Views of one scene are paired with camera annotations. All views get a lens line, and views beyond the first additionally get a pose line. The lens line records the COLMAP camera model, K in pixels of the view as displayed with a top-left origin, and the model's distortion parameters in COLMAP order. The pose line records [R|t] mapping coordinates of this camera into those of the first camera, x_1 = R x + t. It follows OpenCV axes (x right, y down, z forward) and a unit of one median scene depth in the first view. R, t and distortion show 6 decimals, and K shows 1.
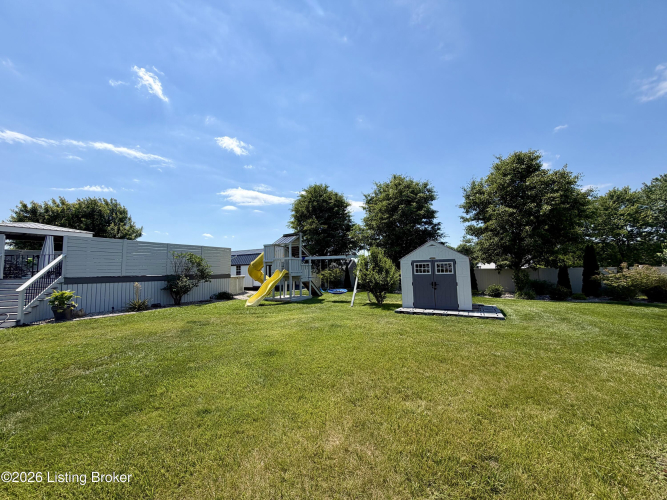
lens RADIAL K [[265.4, 0, 329.3], [0, 265.4, 247.2], [0, 0, 1]] dist [-0.003646, 0.000328]
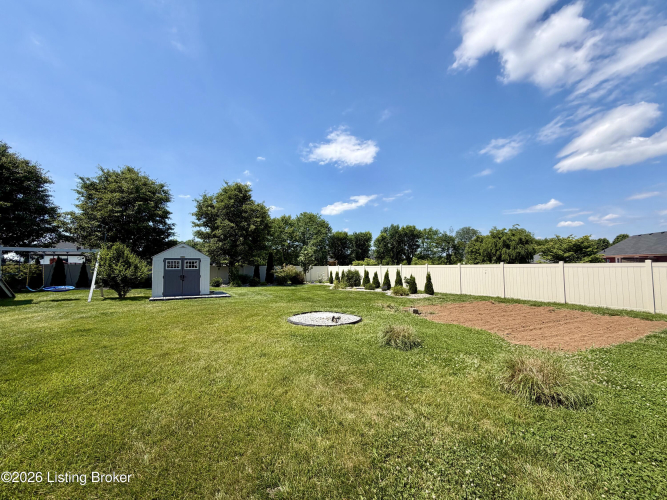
lens RADIAL K [[265.4, 0, 331.8], [0, 265.4, 253.5], [0, 0, 1]] dist [-0.003646, 0.000328]
pose [[0.530042, 0.053340, 0.846292, -0.211019], [-0.082553, 0.996525, -0.011105, -0.014688], [-0.843943, -0.063978, 0.532603, -0.200902]]
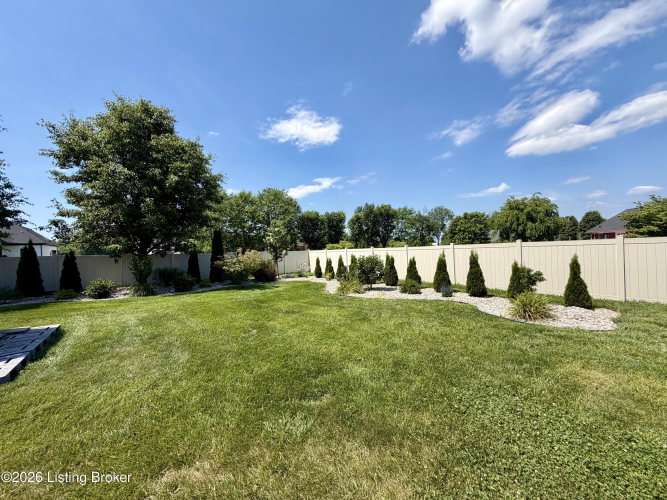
lens RADIAL K [[265.4, 0, 334.0], [0, 265.4, 268.9], [0, 0, 1]] dist [-0.003646, 0.000328]
pose [[0.406922, -0.062455, 0.911326, 0.246291], [-0.059049, 0.993775, 0.094471, 0.016259], [-0.911553, -0.092256, 0.400700, 0.191915]]
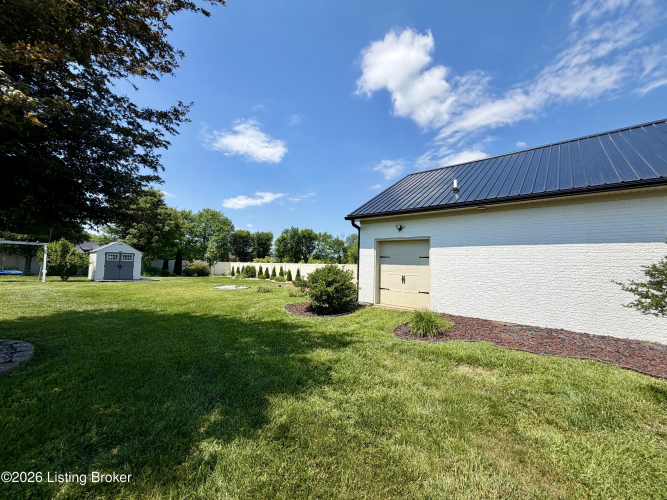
lens RADIAL K [[265.4, 0, 331.8], [0, 265.4, 242.0], [0, 0, 1]] dist [-0.003646, 0.000328]
pose [[0.195636, 0.106701, 0.974854, -0.699158], [-0.117956, 0.989407, -0.084622, -0.026531], [-0.973557, -0.098435, 0.206150, -0.483818]]
